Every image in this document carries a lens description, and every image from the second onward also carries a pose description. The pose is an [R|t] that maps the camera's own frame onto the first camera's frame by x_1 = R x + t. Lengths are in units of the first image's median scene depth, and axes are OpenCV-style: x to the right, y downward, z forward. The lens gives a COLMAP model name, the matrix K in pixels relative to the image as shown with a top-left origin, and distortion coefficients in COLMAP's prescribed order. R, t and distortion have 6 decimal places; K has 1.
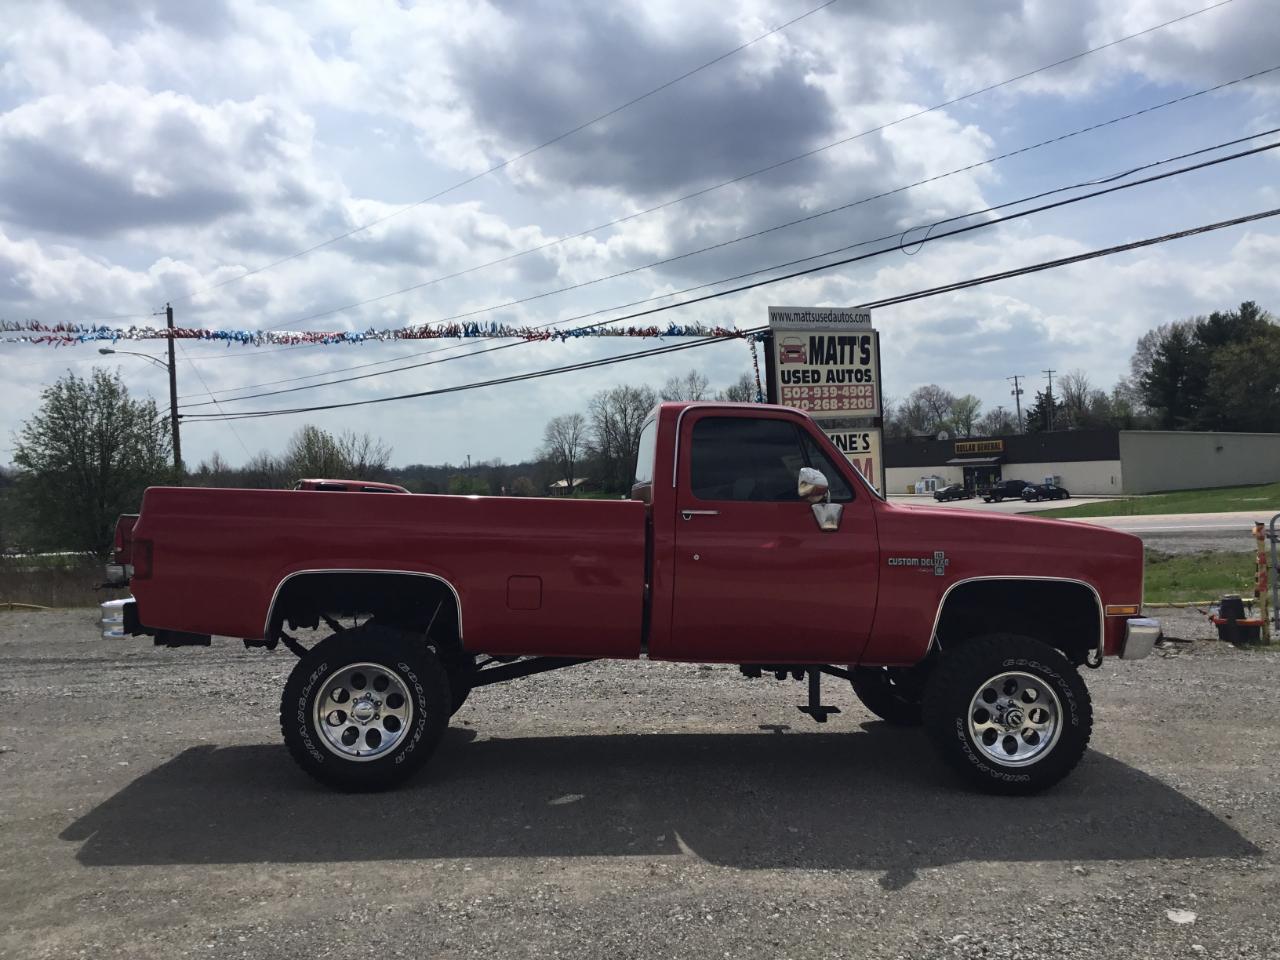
lens RADIAL K [[1139.8, 0, 628.2], [0, 1139.8, 479.7], [0, 0, 1]] dist [0.139610, -0.249109]
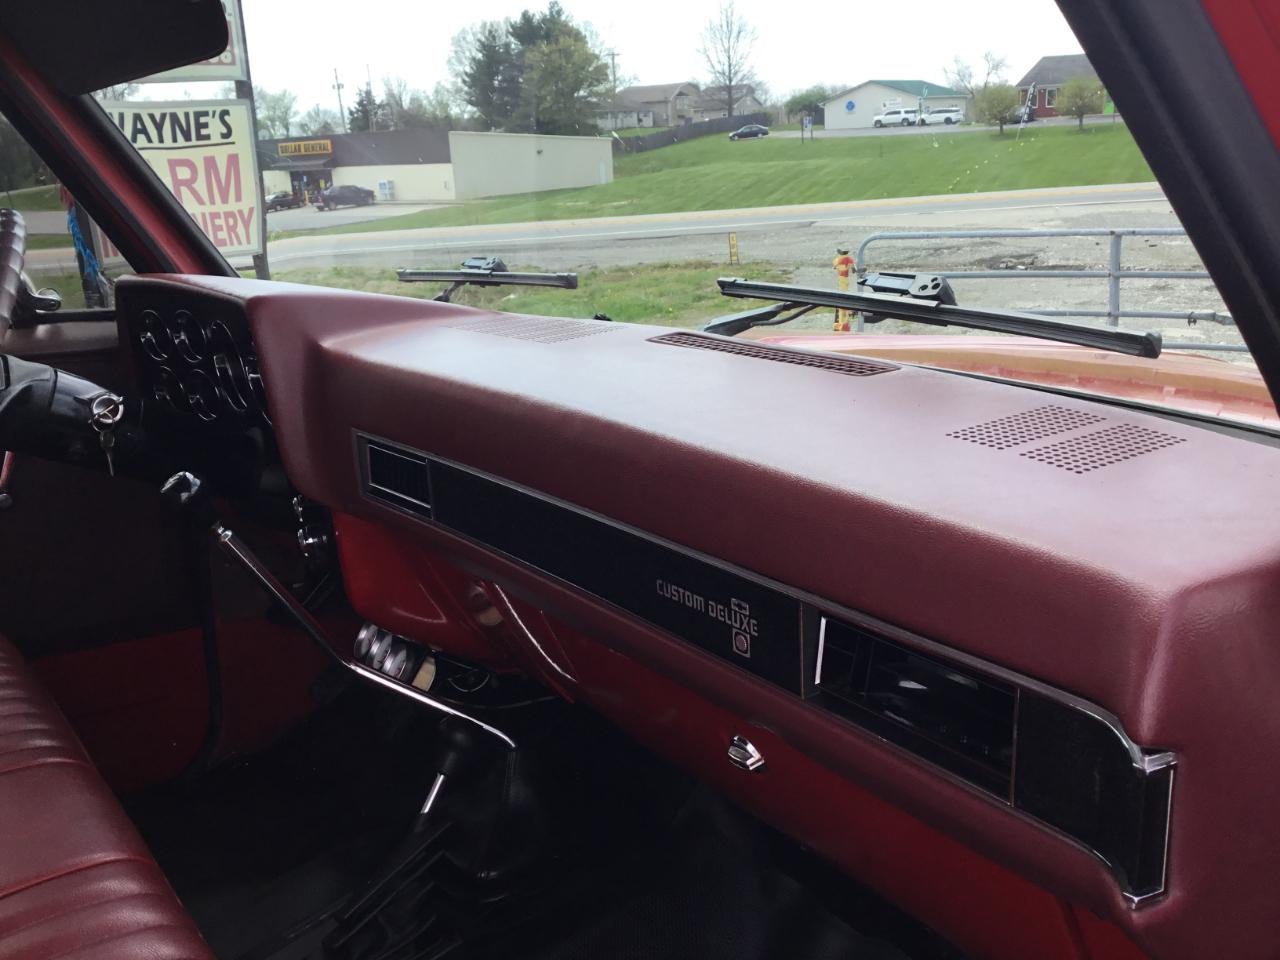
lens RADIAL K [[1169.4, 0, 640.0], [0, 1169.4, 480.0], [0, 0, 1]] dist [0.031485, -0.028442]
pose [[0.841391, -0.142736, 0.521237, 0.049923], [0.011379, 0.968956, 0.246971, -0.004293], [-0.540307, -0.201868, 0.816895, 0.362204]]
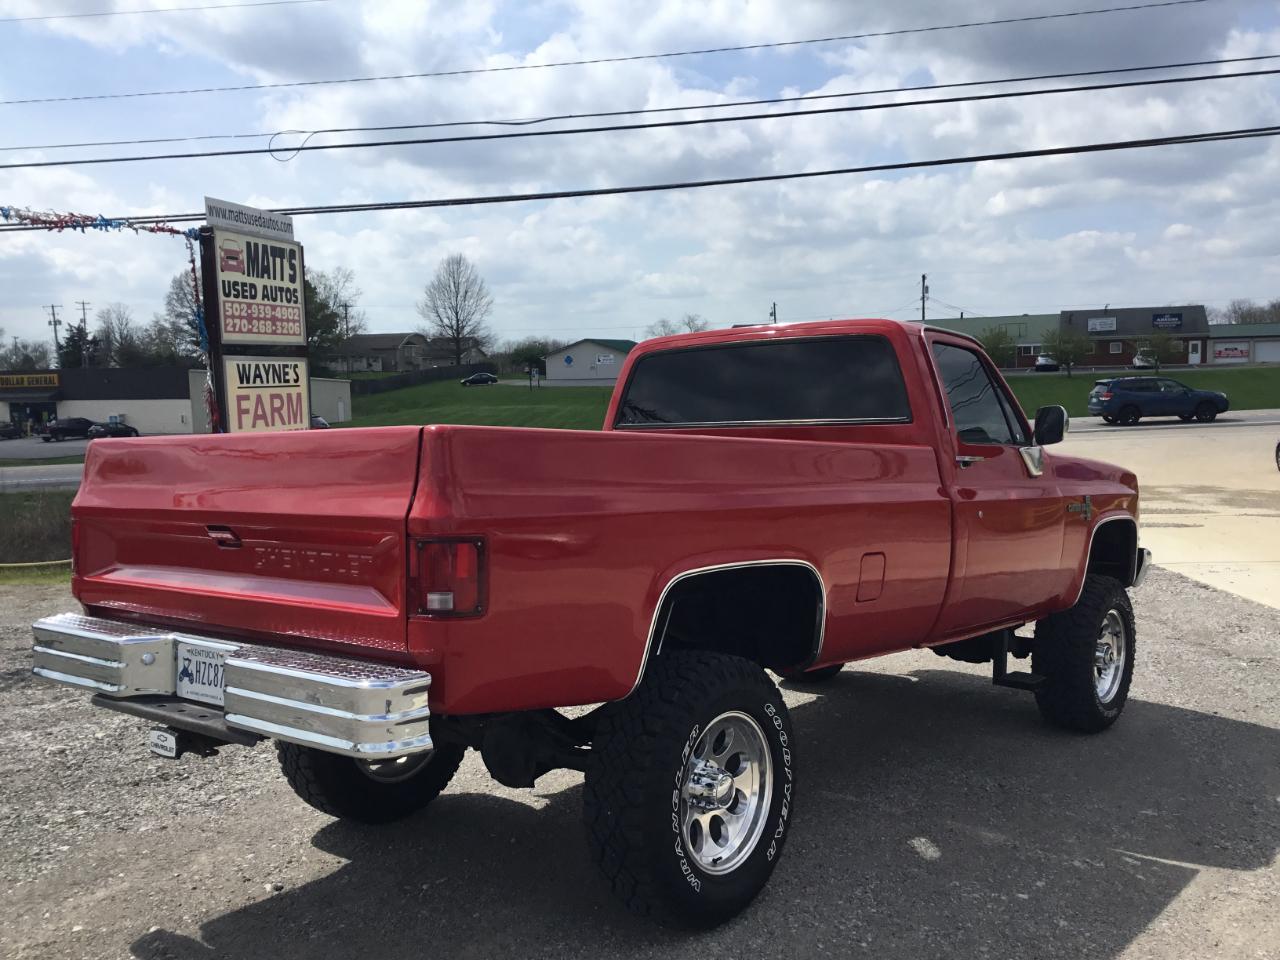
lens RADIAL K [[1139.8, 0, 628.2], [0, 1139.8, 479.7], [0, 0, 1]] dist [0.139610, -0.249109]
pose [[0.688926, -0.029944, 0.724213, -0.249366], [-0.008353, 0.998752, 0.049241, 0.001853], [-0.724783, -0.039973, 0.687816, 0.219931]]
